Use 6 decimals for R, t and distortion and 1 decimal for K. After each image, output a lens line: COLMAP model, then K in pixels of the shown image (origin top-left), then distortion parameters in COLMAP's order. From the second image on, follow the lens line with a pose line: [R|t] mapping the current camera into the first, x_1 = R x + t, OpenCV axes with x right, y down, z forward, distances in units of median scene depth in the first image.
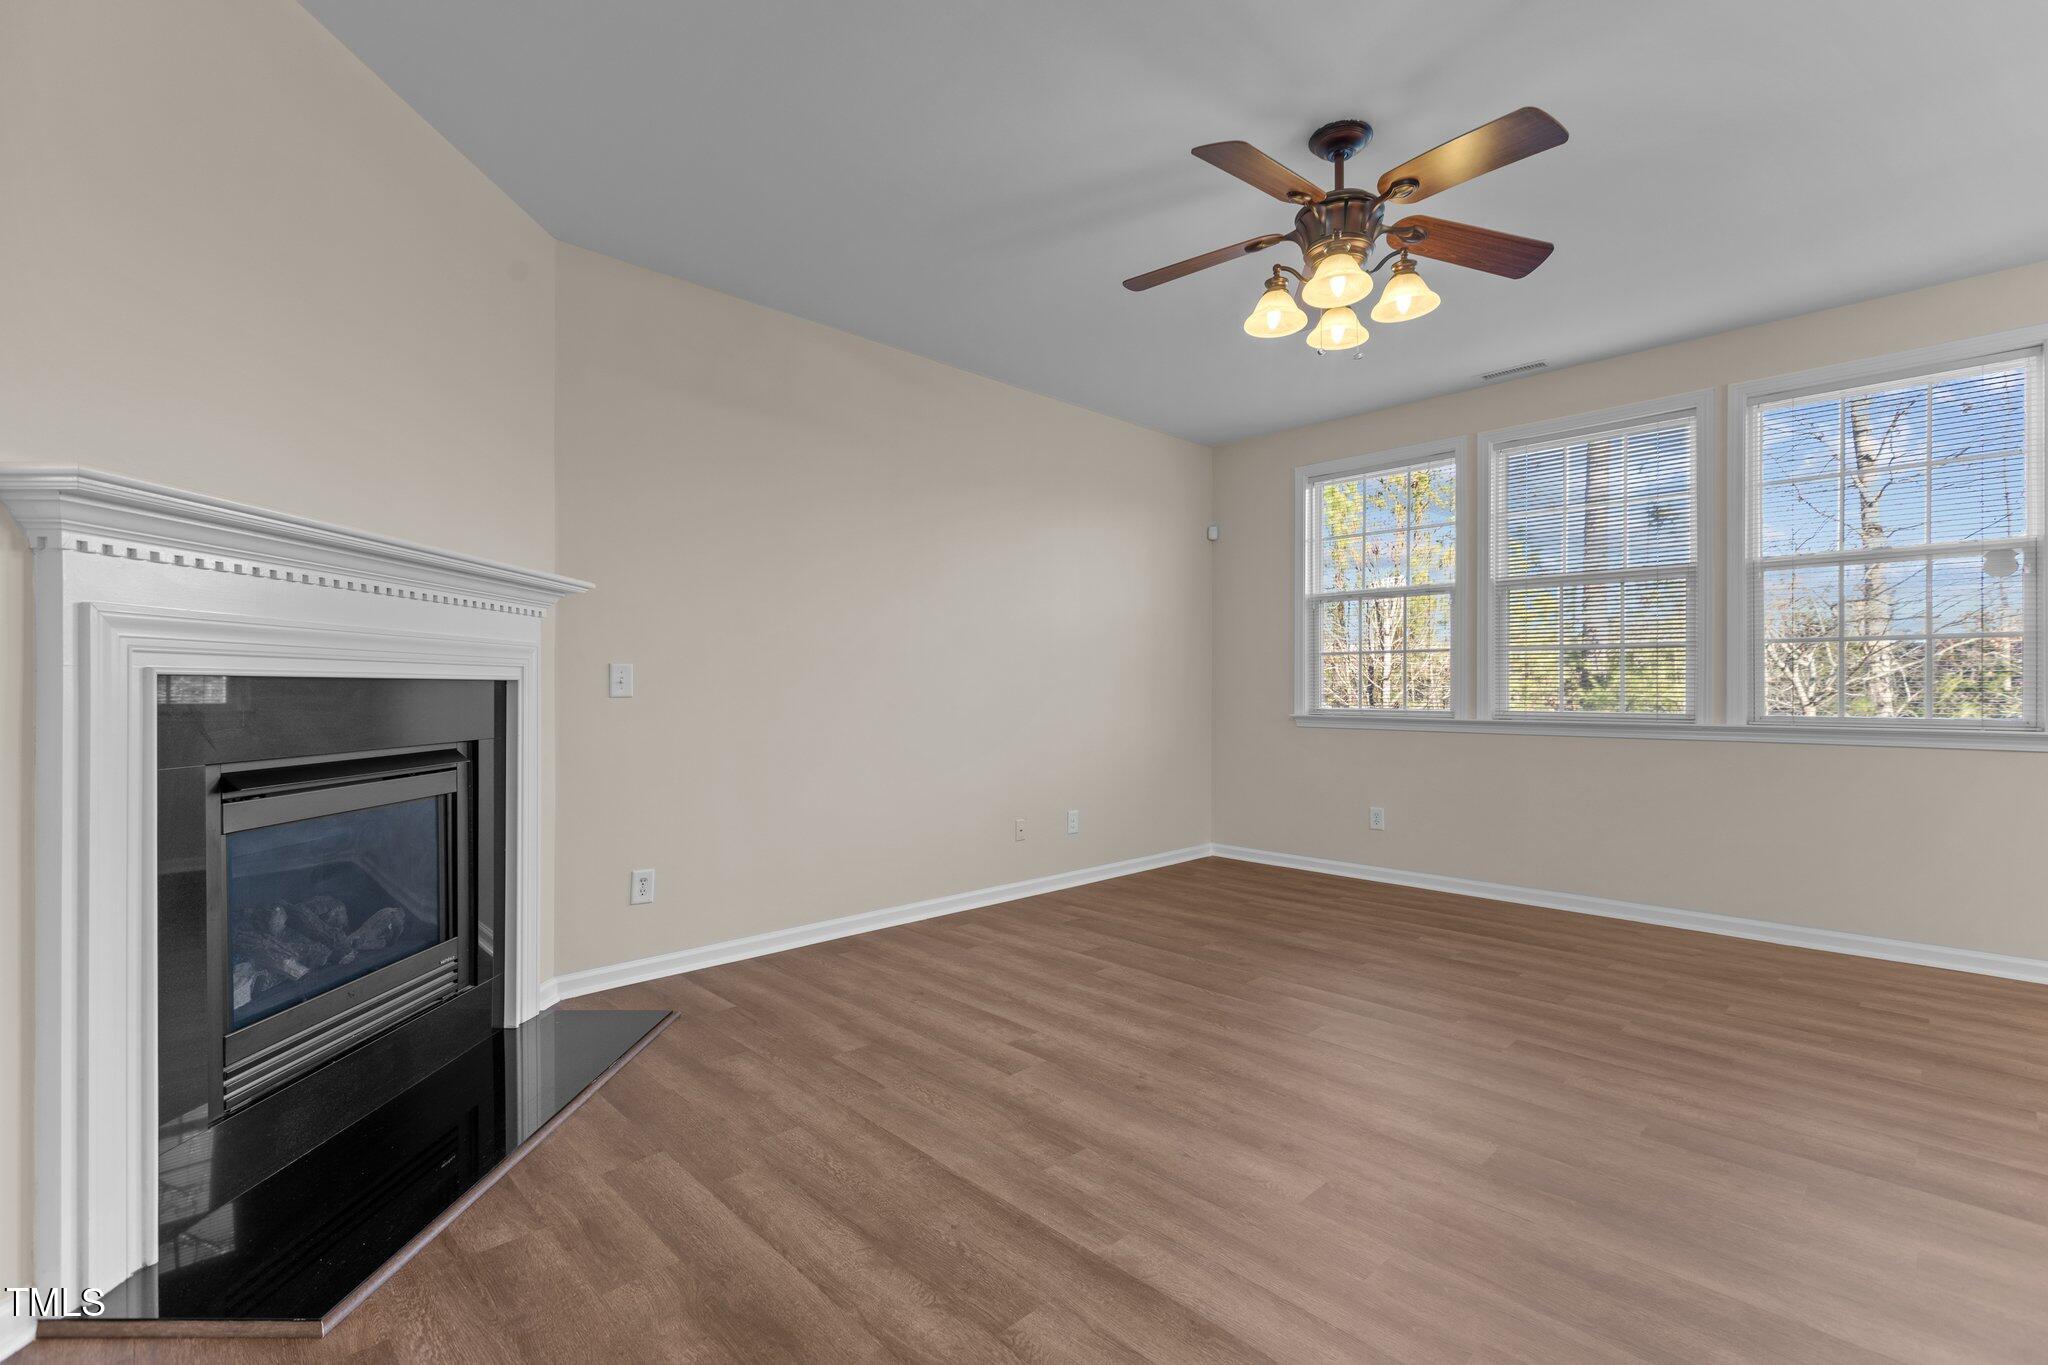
lens RADIAL K [[913.3, 0, 1027.8], [0, 913.3, 685.3], [0, 0, 1]] dist [-0.004065, -0.000153]
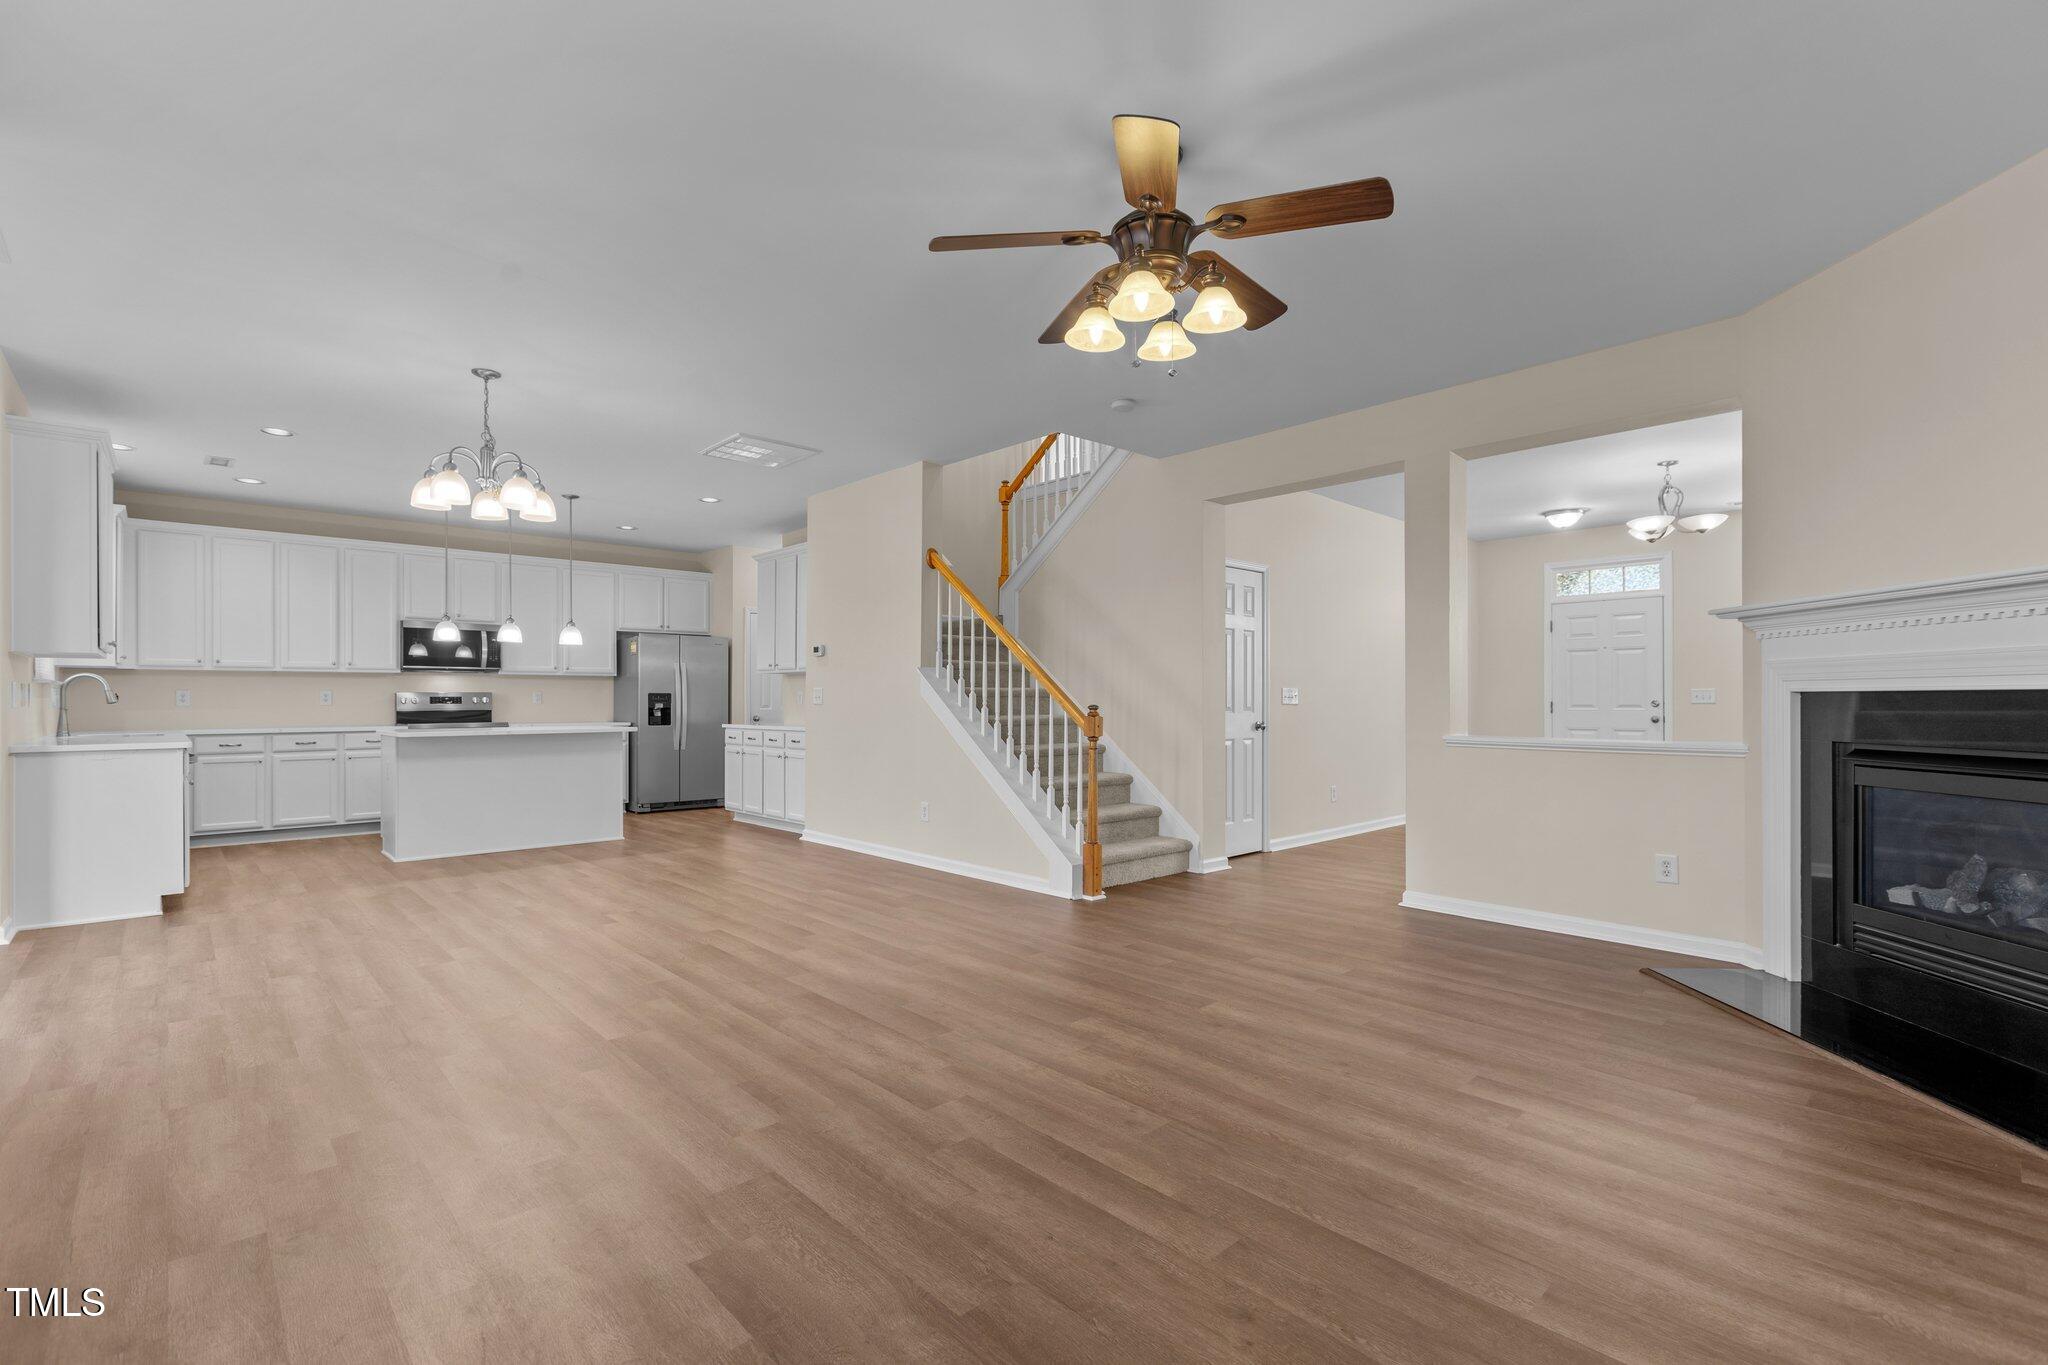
lens RADIAL K [[913.3, 0, 1017.7], [0, 913.3, 694.7], [0, 0, 1]] dist [-0.004065, -0.000153]
pose [[-0.999653, -0.000524, 0.026353, 0.335309], [-0.000801, 0.999944, -0.010511, 0.007917], [-0.026346, -0.010528, -0.999597, 1.456141]]
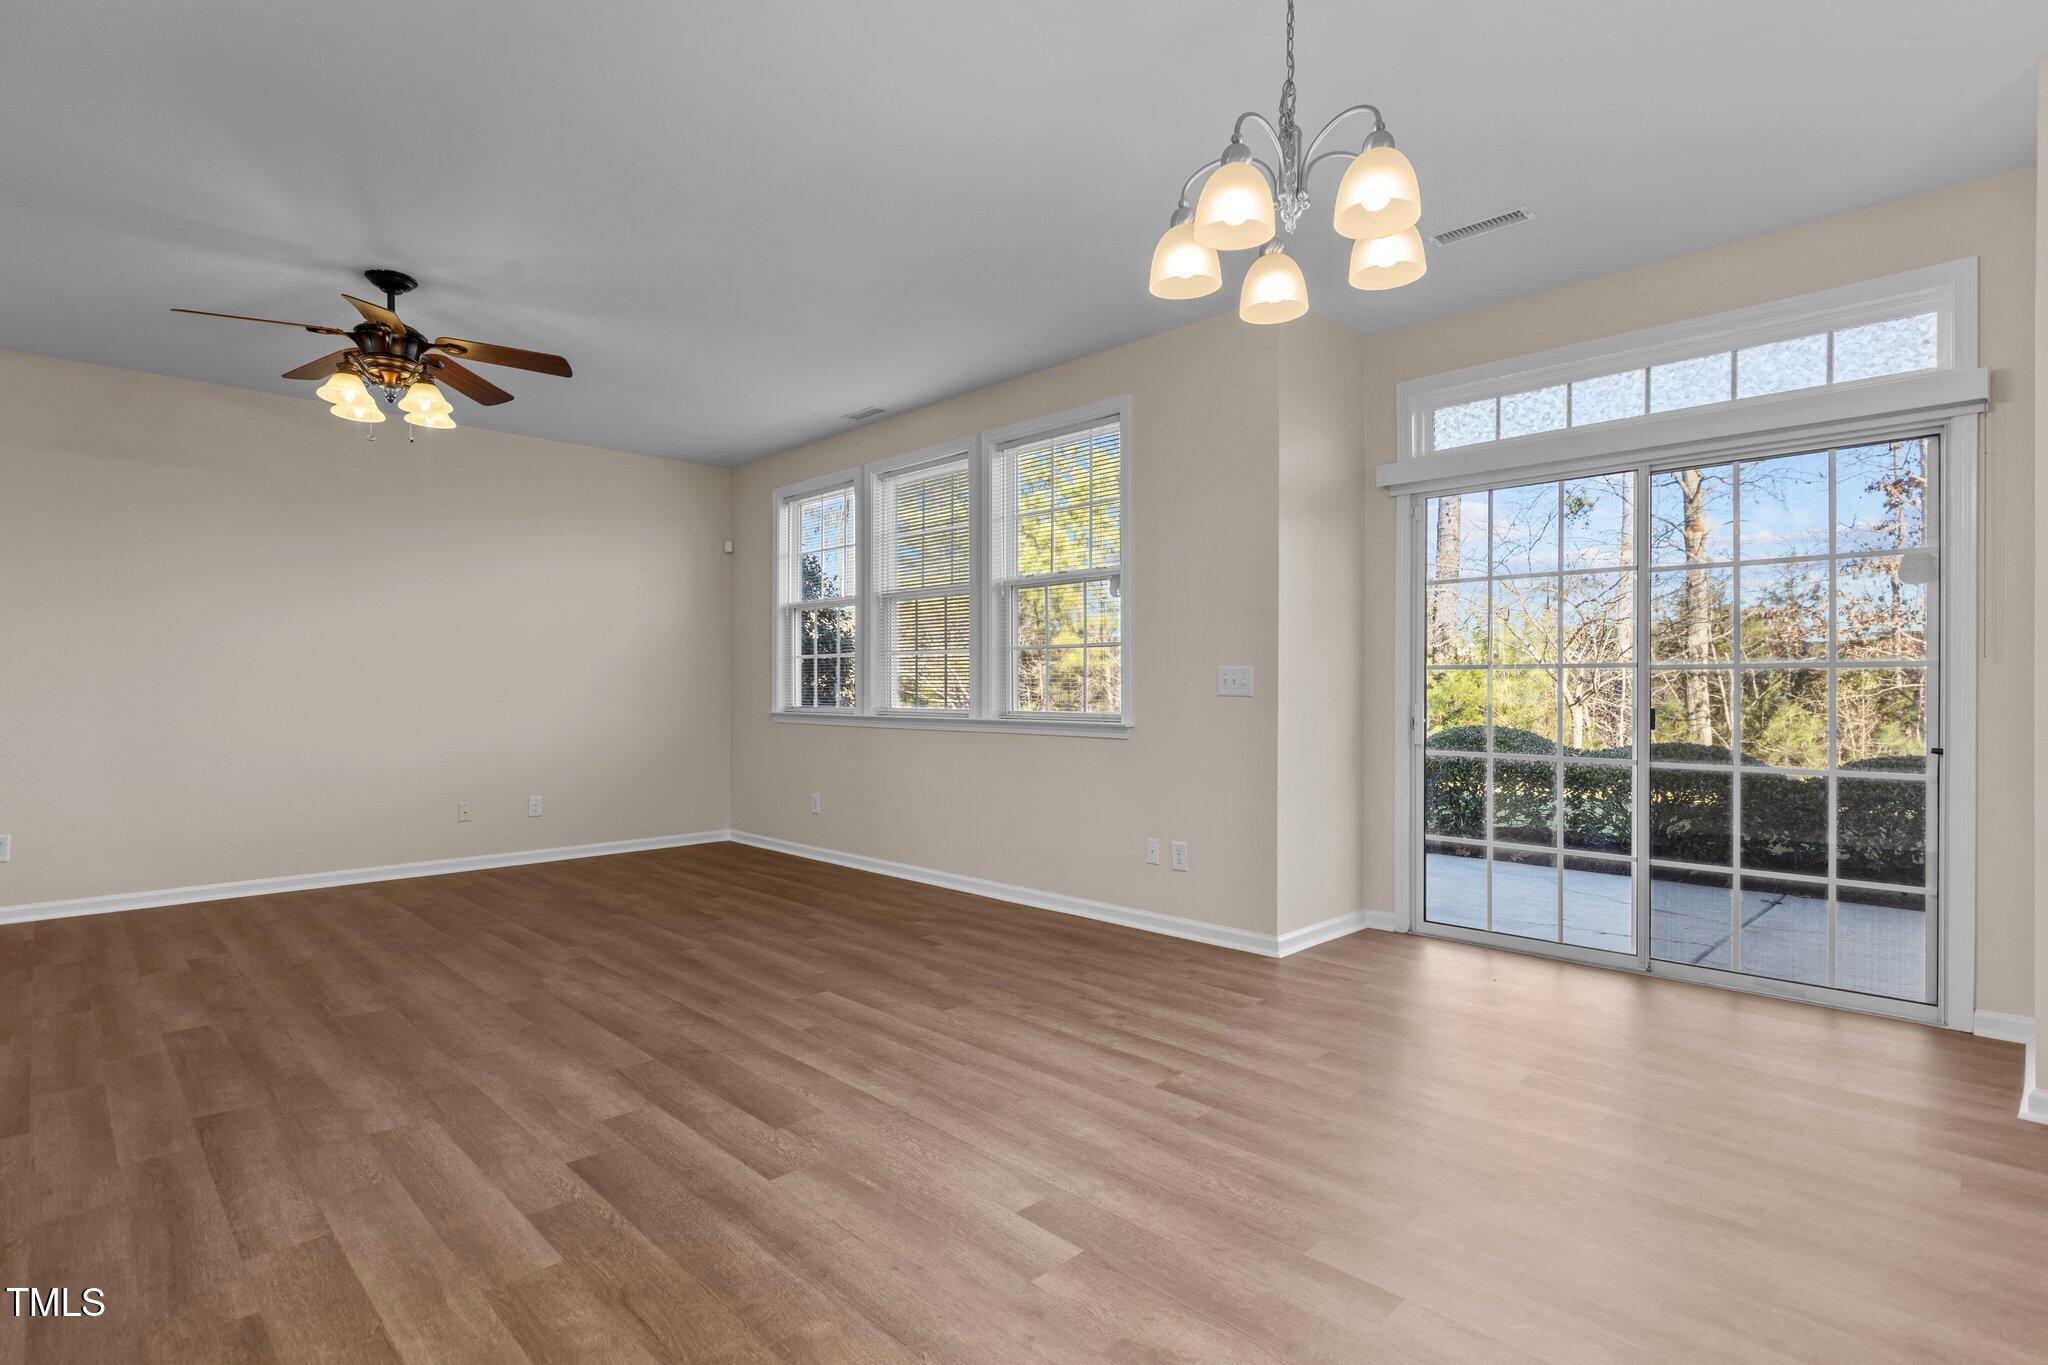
lens RADIAL K [[1032.6, 0, 1028.0], [0, 1032.6, 674.9], [0, 0, 1]] dist [-0.003051, -0.000416]
pose [[1.000000, -0.000517, 0.000176, 0.922738], [0.000518, 0.999958, -0.009130, -0.001232], [-0.000171, 0.009130, 0.999958, -0.387758]]
